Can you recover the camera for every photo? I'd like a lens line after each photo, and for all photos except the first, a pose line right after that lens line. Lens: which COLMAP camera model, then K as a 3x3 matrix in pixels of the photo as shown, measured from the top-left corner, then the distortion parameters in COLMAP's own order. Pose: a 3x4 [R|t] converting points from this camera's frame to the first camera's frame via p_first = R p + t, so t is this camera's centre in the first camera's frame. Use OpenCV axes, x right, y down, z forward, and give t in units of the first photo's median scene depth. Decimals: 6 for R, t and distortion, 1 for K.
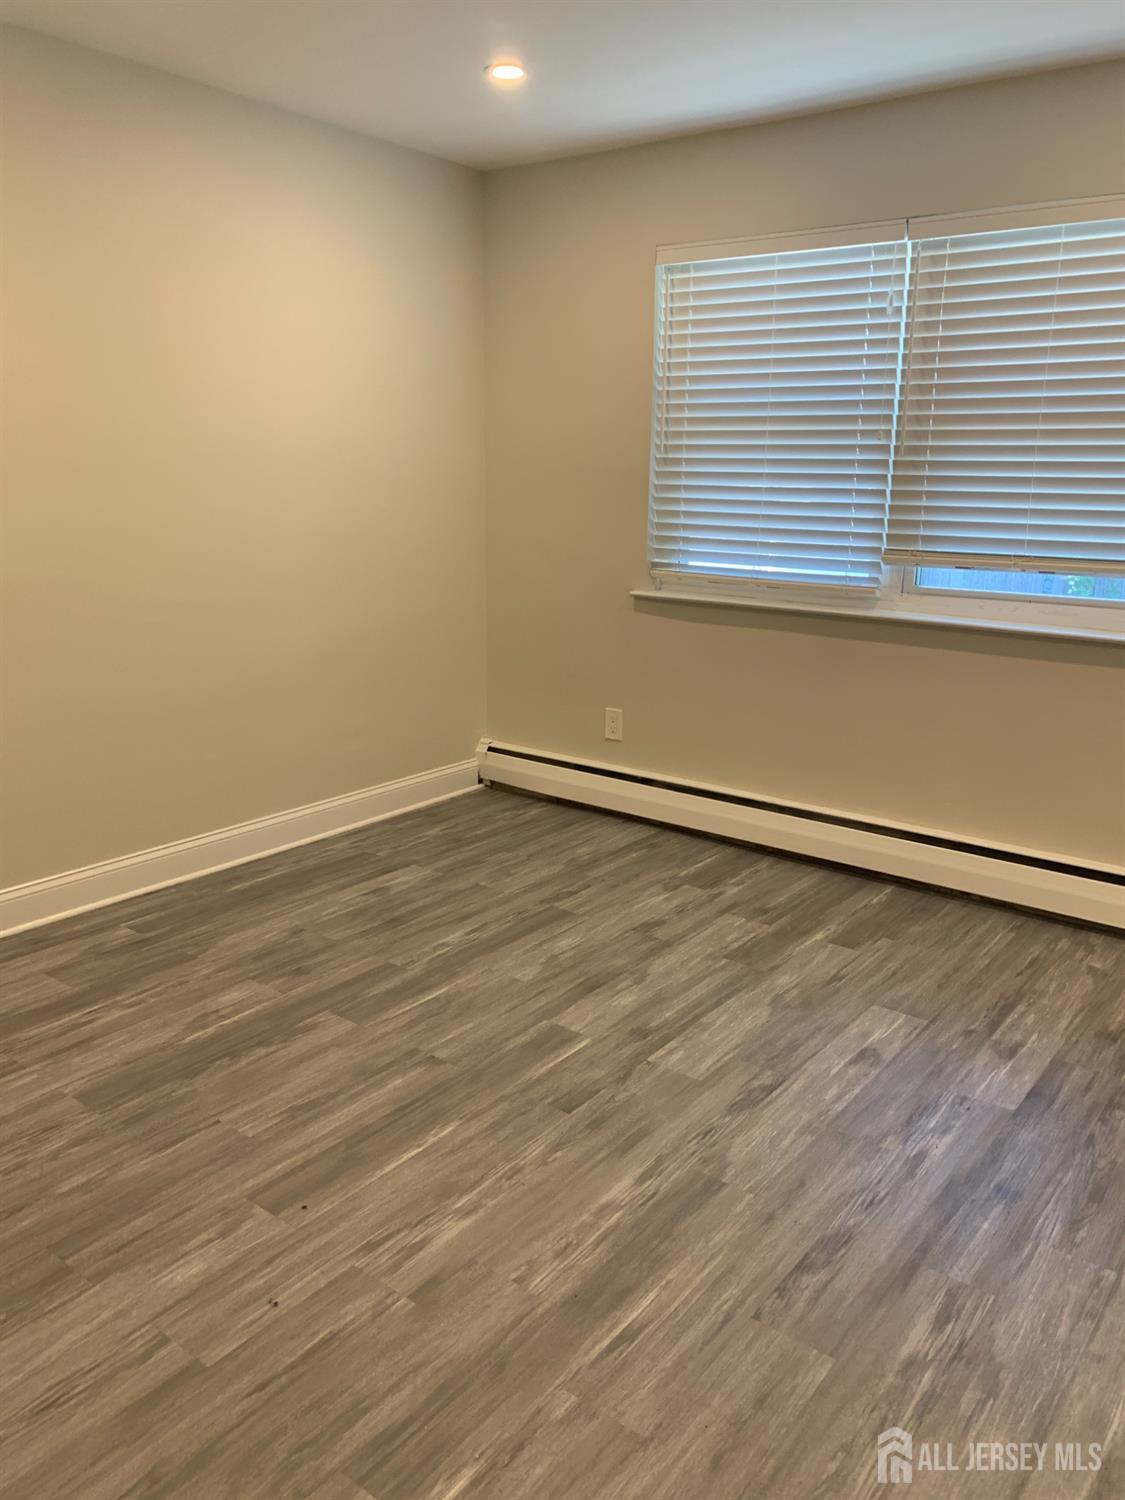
lens RADIAL K [[1142.8, 0, 550.6], [0, 1142.8, 746.2], [0, 0, 1]] dist [0.019990, -0.006768]
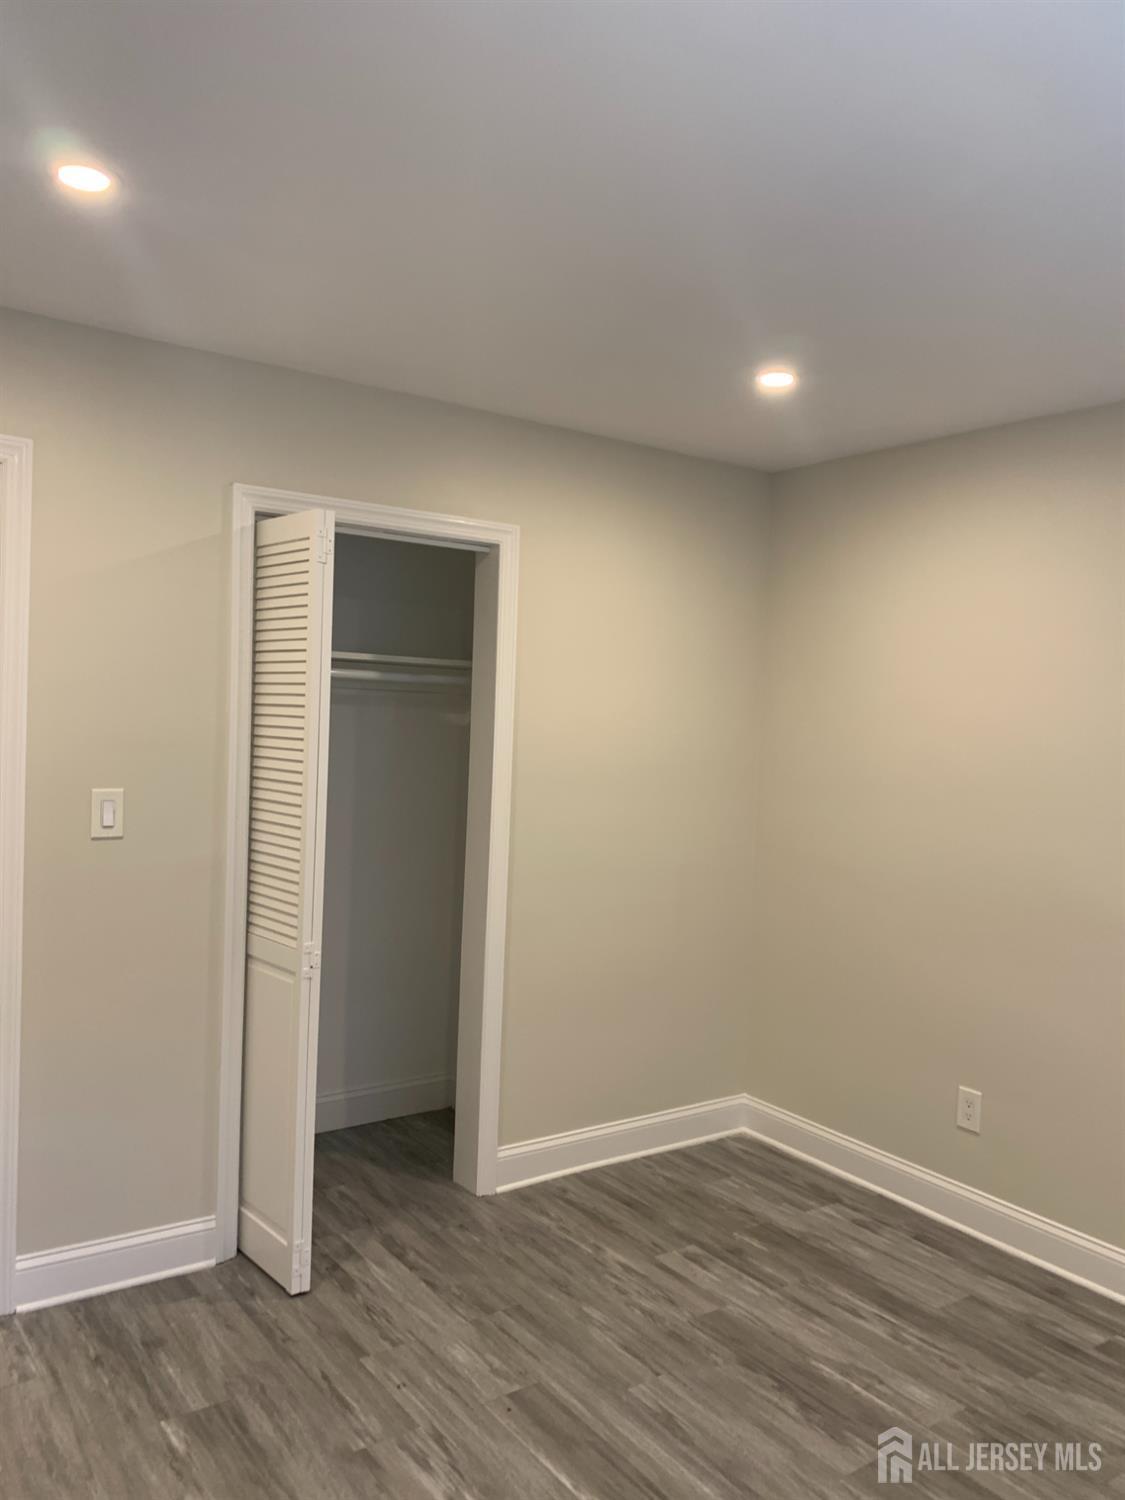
lens RADIAL K [[1142.8, 0, 559.7], [0, 1142.8, 753.1], [0, 0, 1]] dist [0.019990, -0.006768]
pose [[-0.276956, -0.000299, -0.960883, 0.815033], [-0.270523, 0.959575, 0.077674, -0.310025], [0.922016, 0.281453, -0.265841, 1.077000]]
